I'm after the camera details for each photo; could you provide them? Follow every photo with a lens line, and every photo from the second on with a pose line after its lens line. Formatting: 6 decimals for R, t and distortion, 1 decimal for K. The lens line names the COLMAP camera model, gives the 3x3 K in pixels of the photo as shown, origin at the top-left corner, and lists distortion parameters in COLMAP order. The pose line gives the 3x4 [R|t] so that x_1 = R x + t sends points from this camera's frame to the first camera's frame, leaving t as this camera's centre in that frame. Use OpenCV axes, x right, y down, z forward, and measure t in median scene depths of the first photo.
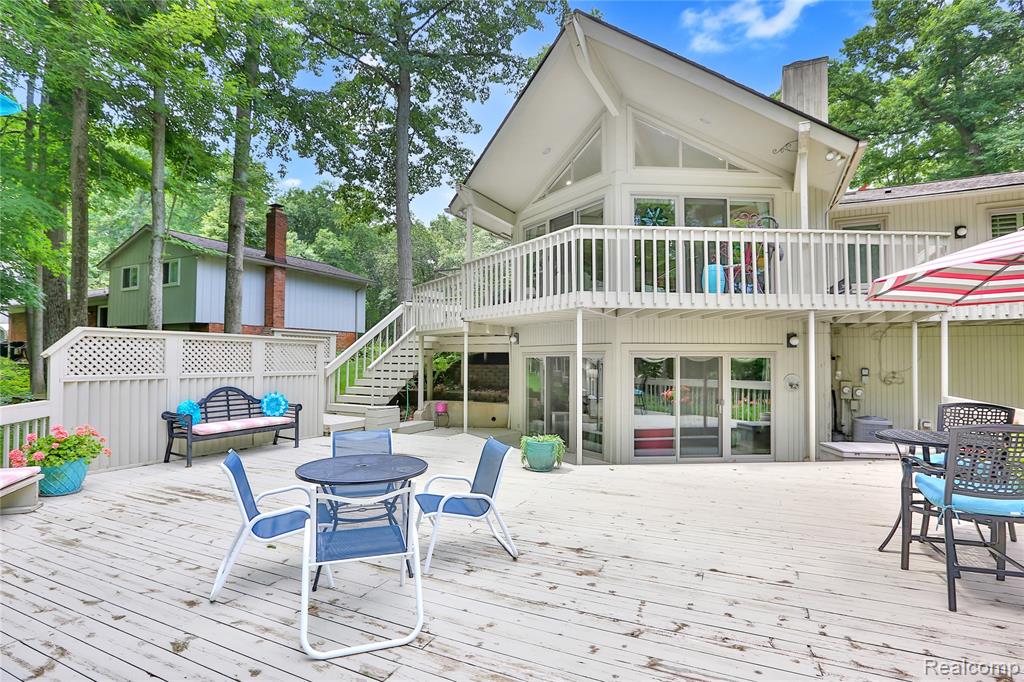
lens RADIAL K [[510.8, 0, 512.0], [0, 510.8, 341.0], [0, 0, 1]] dist [0.000544, 0.000285]
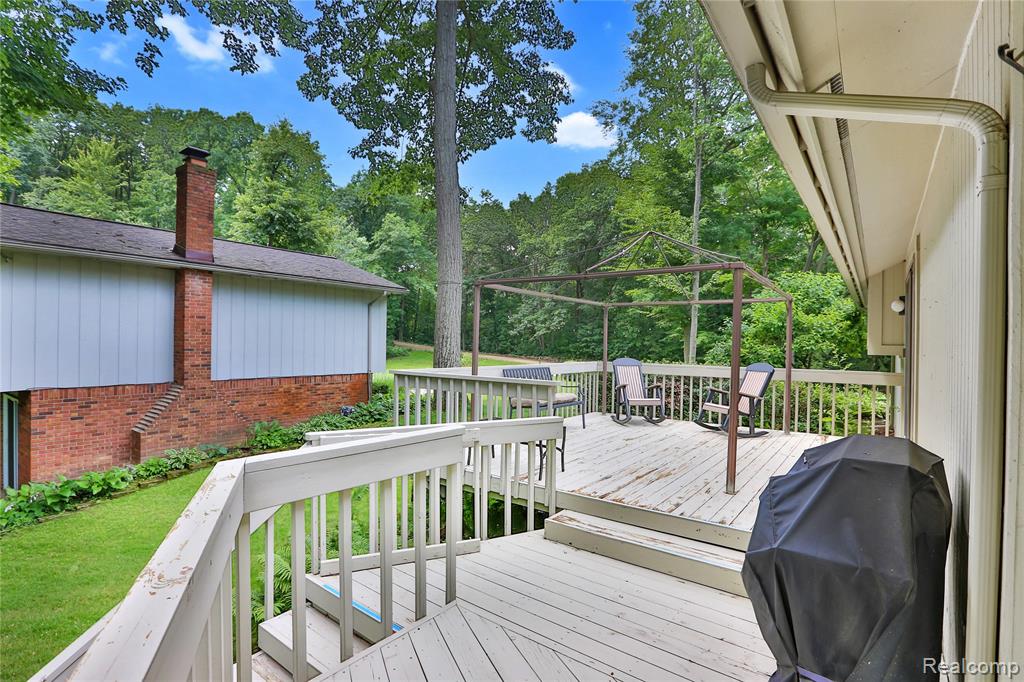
lens RADIAL K [[510.8, 0, 512.0], [0, 510.8, 341.0], [0, 0, 1]] dist [0.000544, 0.000285]
pose [[0.986960, 0.008645, -0.160732, -0.034804], [-0.003976, 0.999561, 0.029349, -0.059285], [0.160915, -0.028327, 0.986562, 0.356916]]
